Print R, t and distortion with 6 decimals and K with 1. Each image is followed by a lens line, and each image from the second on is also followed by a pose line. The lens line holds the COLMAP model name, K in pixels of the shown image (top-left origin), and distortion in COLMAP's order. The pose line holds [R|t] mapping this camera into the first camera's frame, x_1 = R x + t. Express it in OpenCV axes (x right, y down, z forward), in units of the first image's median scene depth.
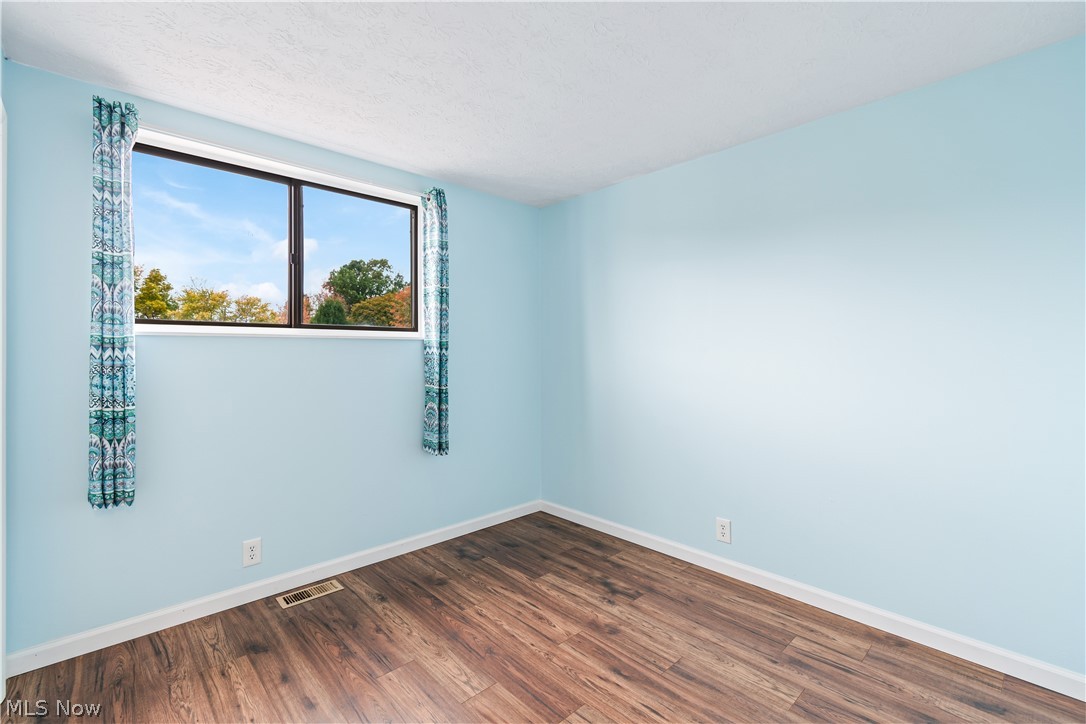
lens RADIAL K [[477.0, 0, 540.7], [0, 477.0, 351.2], [0, 0, 1]] dist [0.002630, -0.001080]
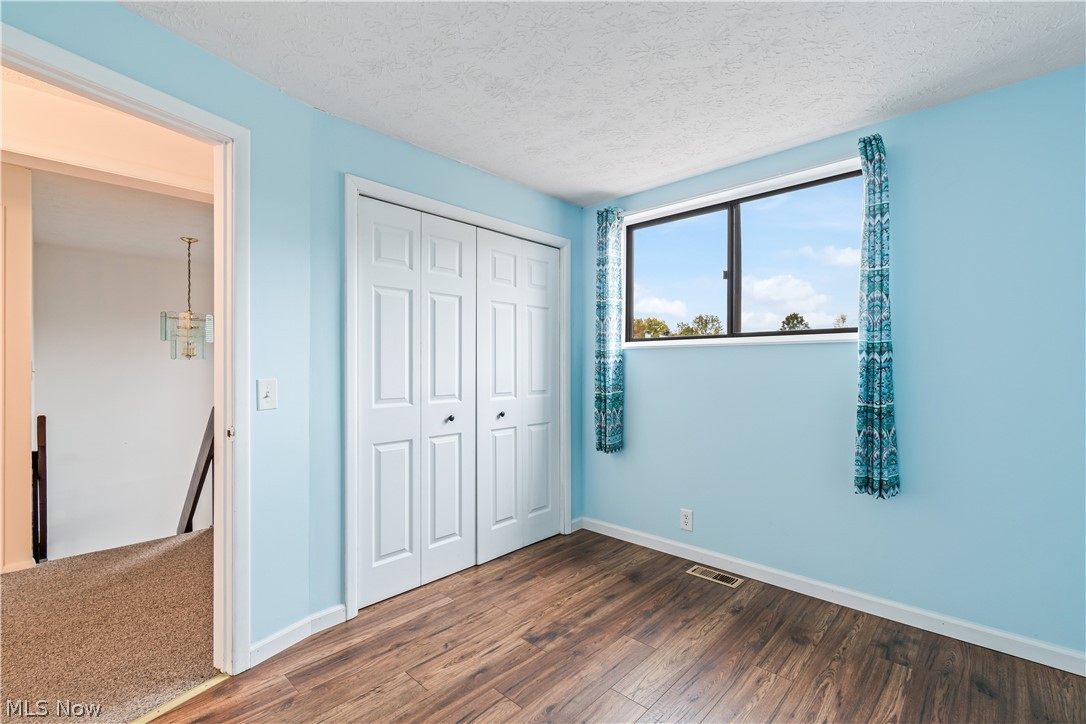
lens RADIAL K [[477.0, 0, 542.9], [0, 477.0, 368.8], [0, 0, 1]] dist [0.002630, -0.001080]
pose [[0.061949, 0.010413, -0.998025, 0.608638], [0.004517, 0.999932, 0.010713, 0.011302], [0.998069, -0.005172, 0.061898, 0.545911]]
